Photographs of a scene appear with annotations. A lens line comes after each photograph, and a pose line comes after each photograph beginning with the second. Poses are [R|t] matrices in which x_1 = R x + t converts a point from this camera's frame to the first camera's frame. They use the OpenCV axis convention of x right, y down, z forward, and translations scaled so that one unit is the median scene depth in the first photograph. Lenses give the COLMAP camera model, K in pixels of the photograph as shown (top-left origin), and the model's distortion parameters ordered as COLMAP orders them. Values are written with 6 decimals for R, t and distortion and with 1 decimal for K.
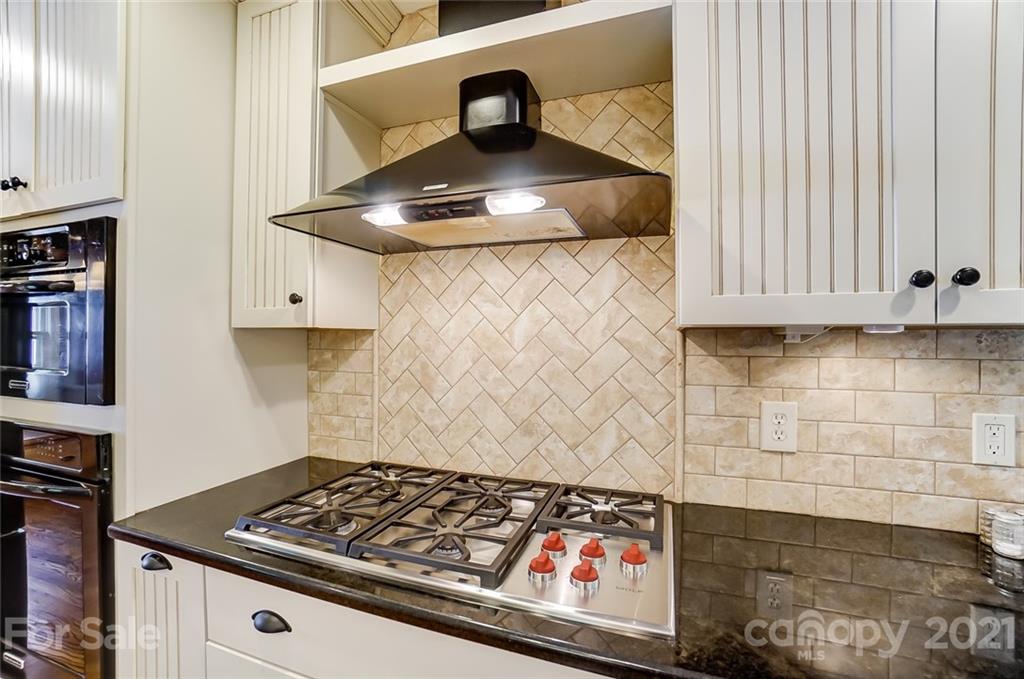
lens RADIAL K [[456.5, 0, 493.2], [0, 456.5, 336.6], [0, 0, 1]] dist [-0.036691, 0.006031]
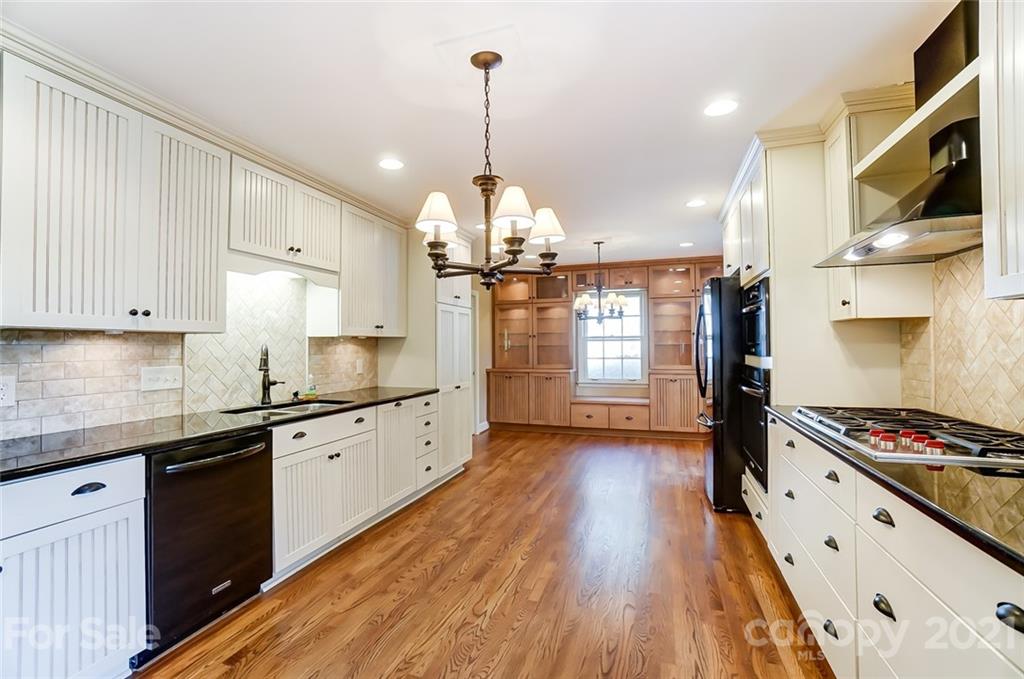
lens RADIAL K [[456.5, 0, 490.2], [0, 456.5, 341.2], [0, 0, 1]] dist [-0.036691, 0.006031]
pose [[0.003257, -0.015923, -0.999868, 1.274243], [0.007385, 0.999846, -0.015899, 0.083101], [0.999967, -0.007332, 0.003374, -0.400643]]
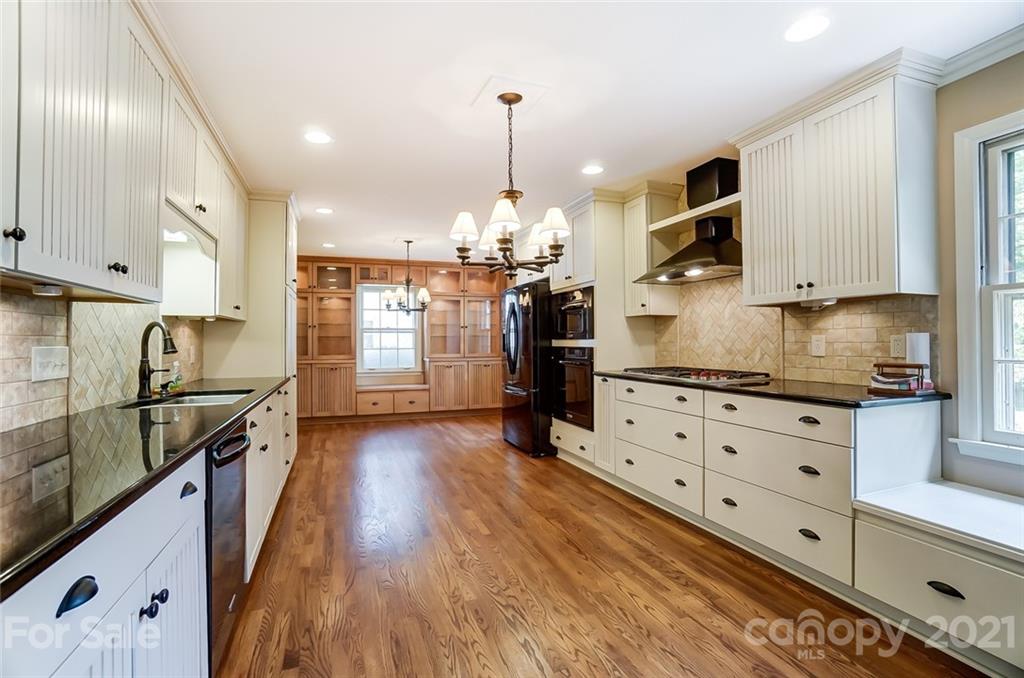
lens RADIAL K [[456.5, 0, 491.9], [0, 456.5, 343.8], [0, 0, 1]] dist [-0.036691, 0.006031]
pose [[0.633766, -0.004366, -0.773512, 1.205049], [0.008234, 0.999965, 0.001102, 0.152171], [0.773481, -0.007067, 0.633780, -1.612729]]
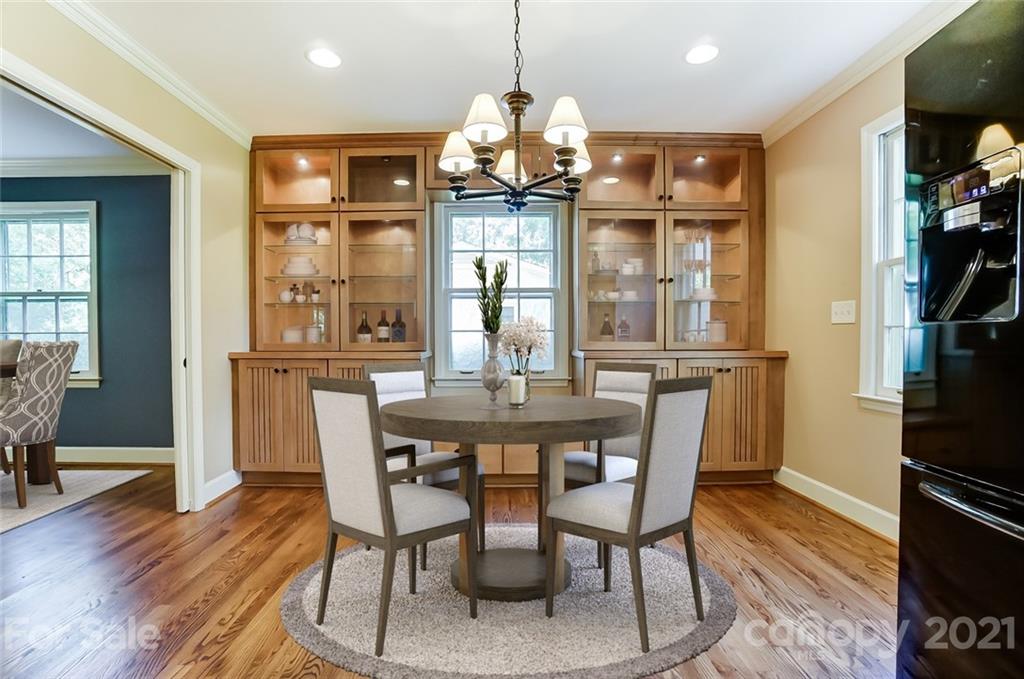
lens RADIAL K [[456.5, 0, 501.2], [0, 456.5, 346.2], [0, 0, 1]] dist [-0.036691, 0.006031]
pose [[0.363427, 0.013170, -0.931530, -1.513715], [0.004367, 0.999865, 0.015840, 0.262291], [0.931612, -0.009824, 0.363321, 0.045431]]
